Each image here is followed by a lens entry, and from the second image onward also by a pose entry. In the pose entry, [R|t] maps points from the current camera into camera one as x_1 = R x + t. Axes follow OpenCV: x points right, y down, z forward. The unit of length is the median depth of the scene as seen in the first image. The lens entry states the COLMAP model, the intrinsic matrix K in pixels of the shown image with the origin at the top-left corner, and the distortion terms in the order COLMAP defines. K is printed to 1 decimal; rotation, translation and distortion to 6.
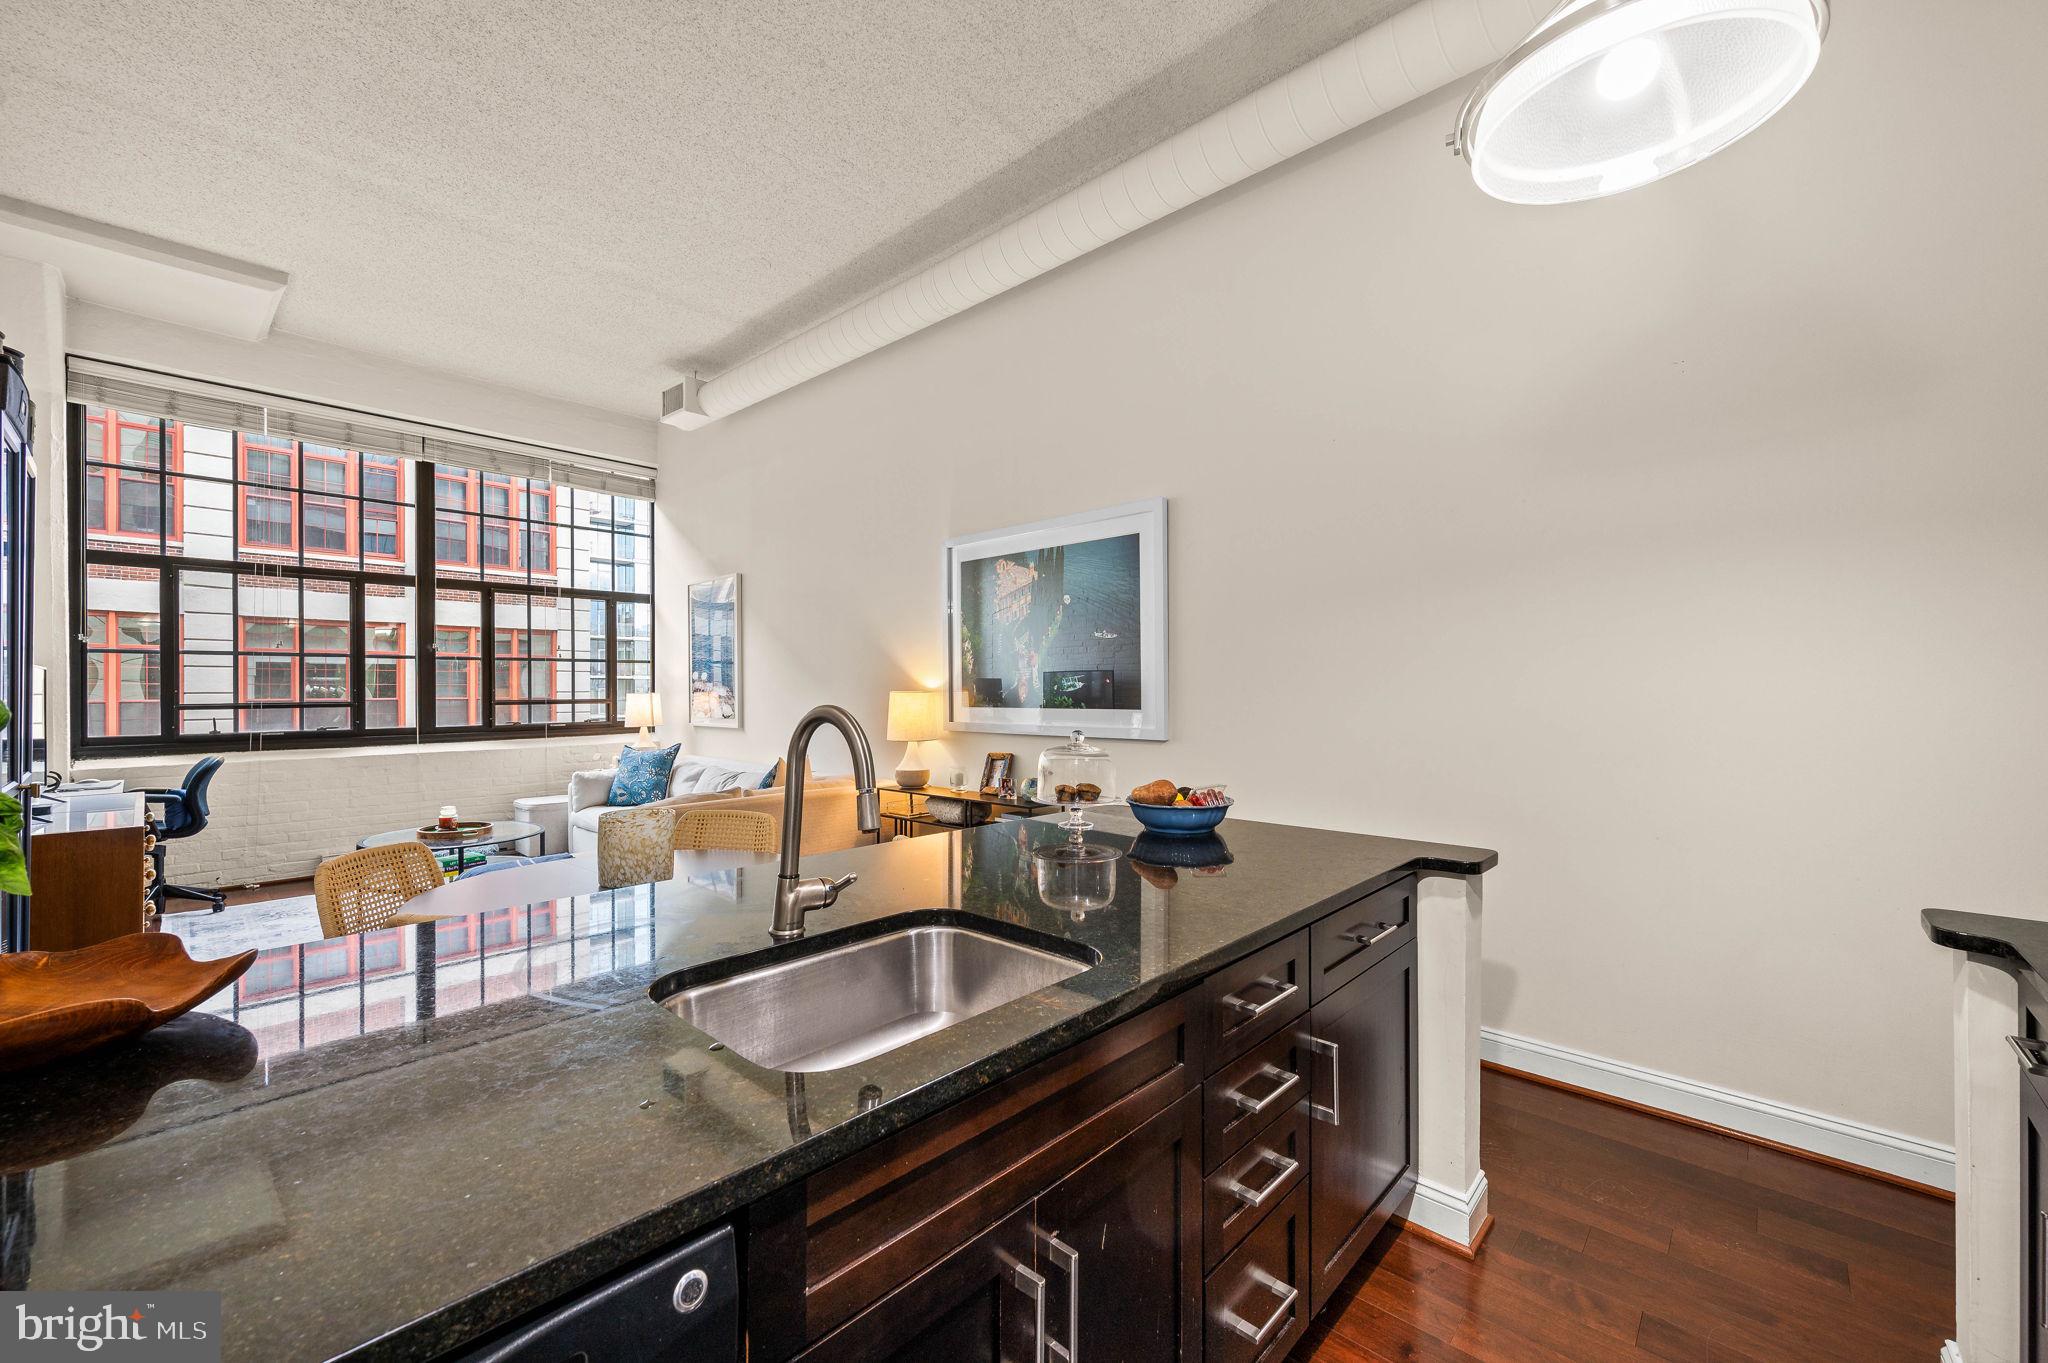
lens RADIAL K [[826.0, 0, 1035.5], [0, 826.0, 685.2], [0, 0, 1]] dist [0.000190, 0.000216]
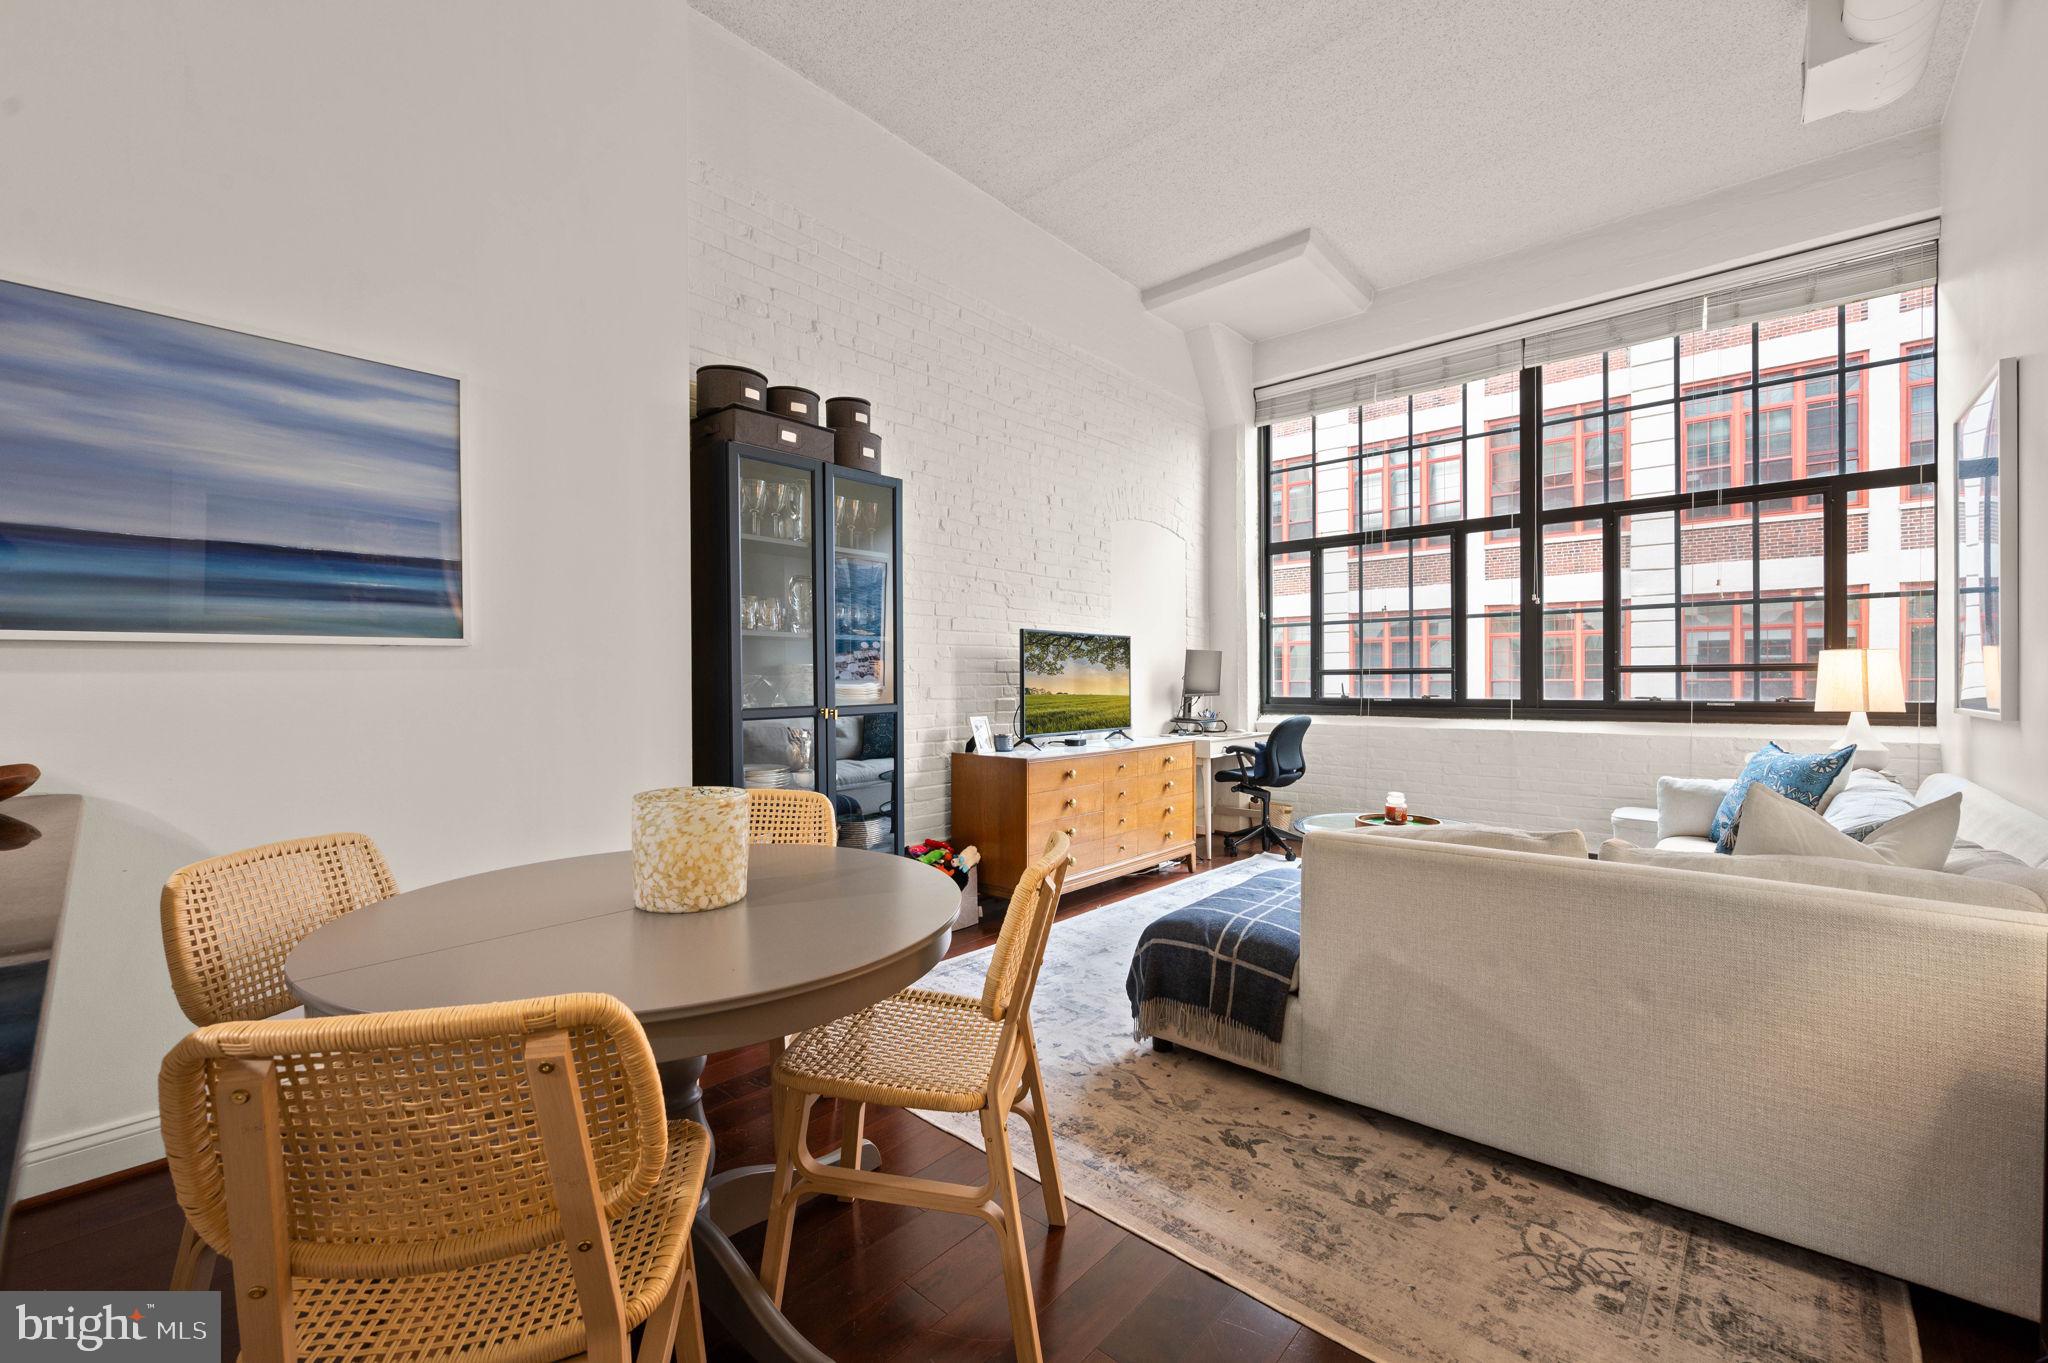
lens RADIAL K [[826.0, 0, 1035.5], [0, 826.0, 685.2], [0, 0, 1]] dist [0.000190, 0.000216]
pose [[0.008754, 0.009836, -0.999913, 0.062844], [0.008600, 0.999914, 0.009912, 0.025258], [0.999925, -0.008686, 0.008669, 0.518919]]
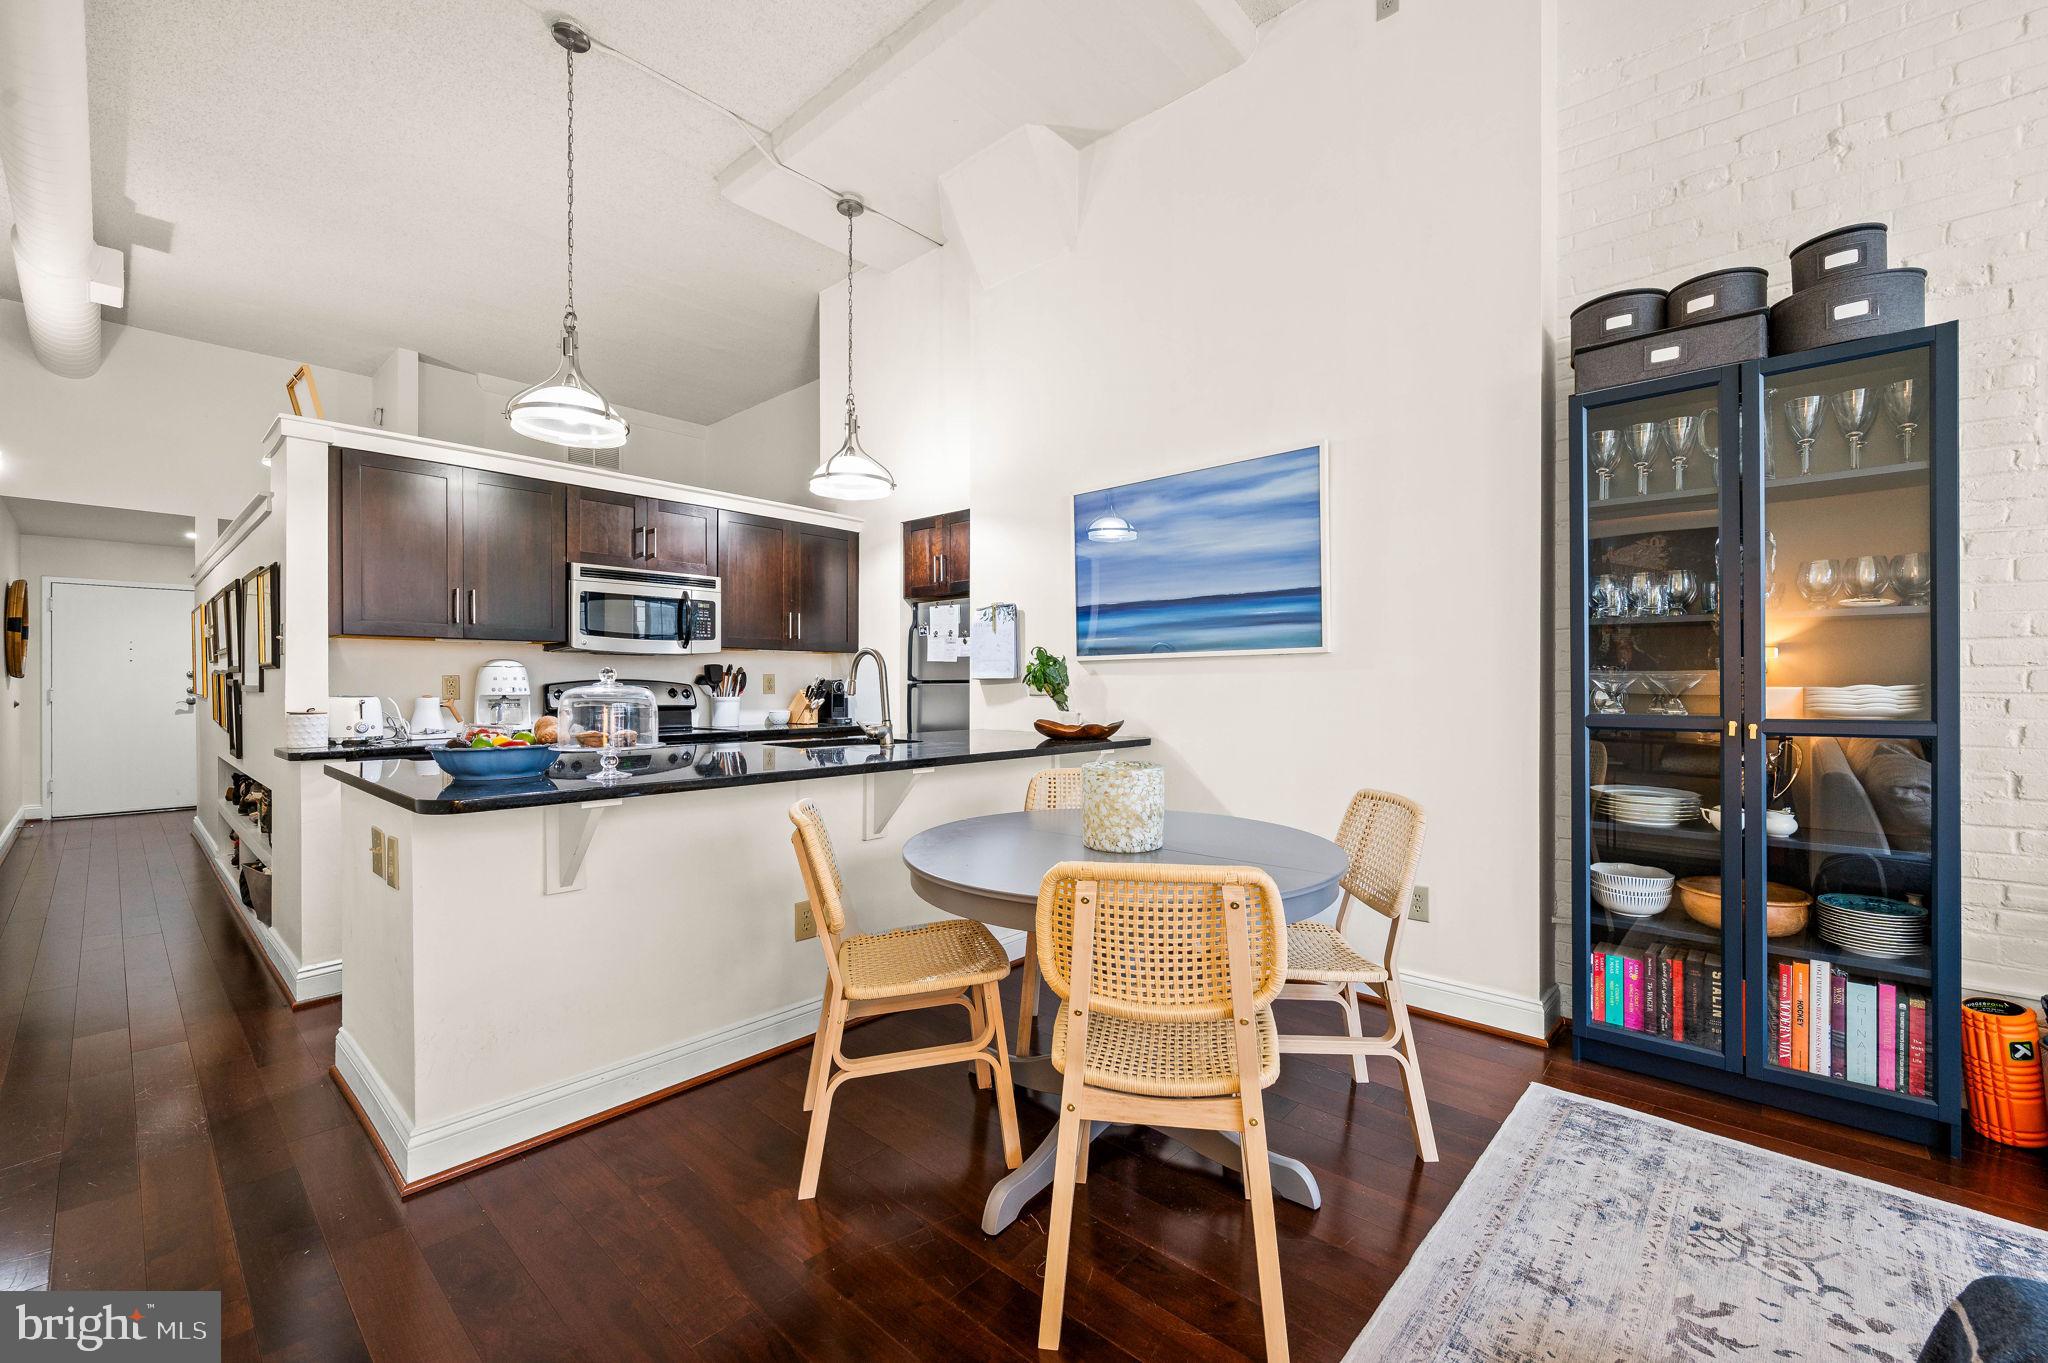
lens RADIAL K [[826.0, 0, 1035.5], [0, 826.0, 685.2], [0, 0, 1]] dist [0.000190, 0.000216]
pose [[-0.999981, 0.002793, -0.005445, -0.148209], [0.002792, 0.999996, 0.000159, 0.027369], [0.005445, 0.000143, -0.999985, 0.744333]]
